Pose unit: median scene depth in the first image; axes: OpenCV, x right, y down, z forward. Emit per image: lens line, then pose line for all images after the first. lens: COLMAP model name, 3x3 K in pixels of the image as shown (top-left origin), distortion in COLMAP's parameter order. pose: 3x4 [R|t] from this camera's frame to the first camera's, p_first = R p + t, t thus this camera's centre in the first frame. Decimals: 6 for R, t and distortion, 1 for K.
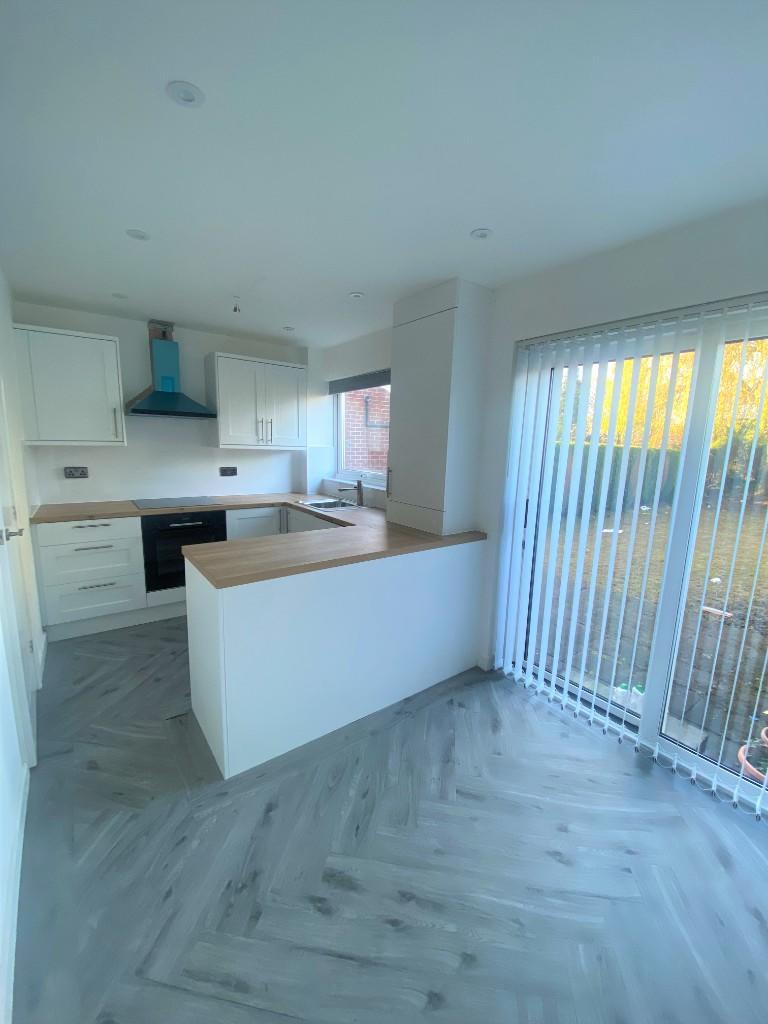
lens RADIAL K [[414.0, 0, 384.0], [0, 414.0, 512.0], [0, 0, 1]] dist [0.000370, -0.013326]
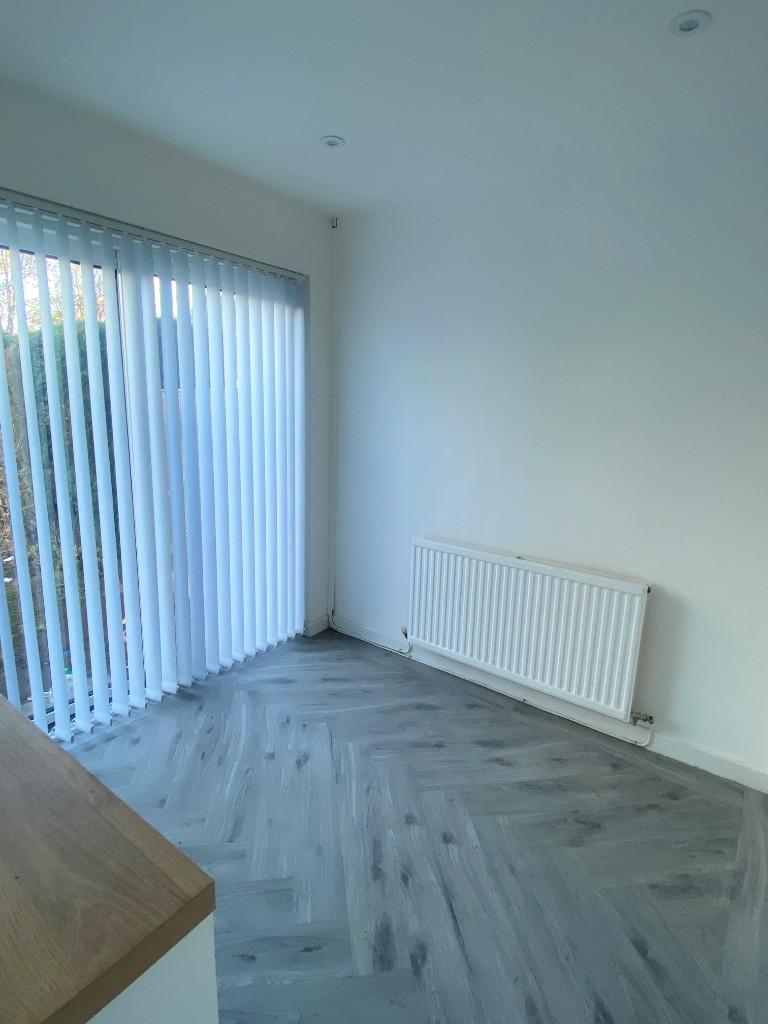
lens RADIAL K [[516.2, 0, 384.0], [0, 516.2, 512.0], [0, 0, 1]] dist [-0.001808, -0.000237]
pose [[-0.289281, -0.253561, 0.923051, -0.830647], [0.118474, 0.947382, 0.297374, -0.207065], [-0.949884, 0.195383, -0.244020, 1.095289]]
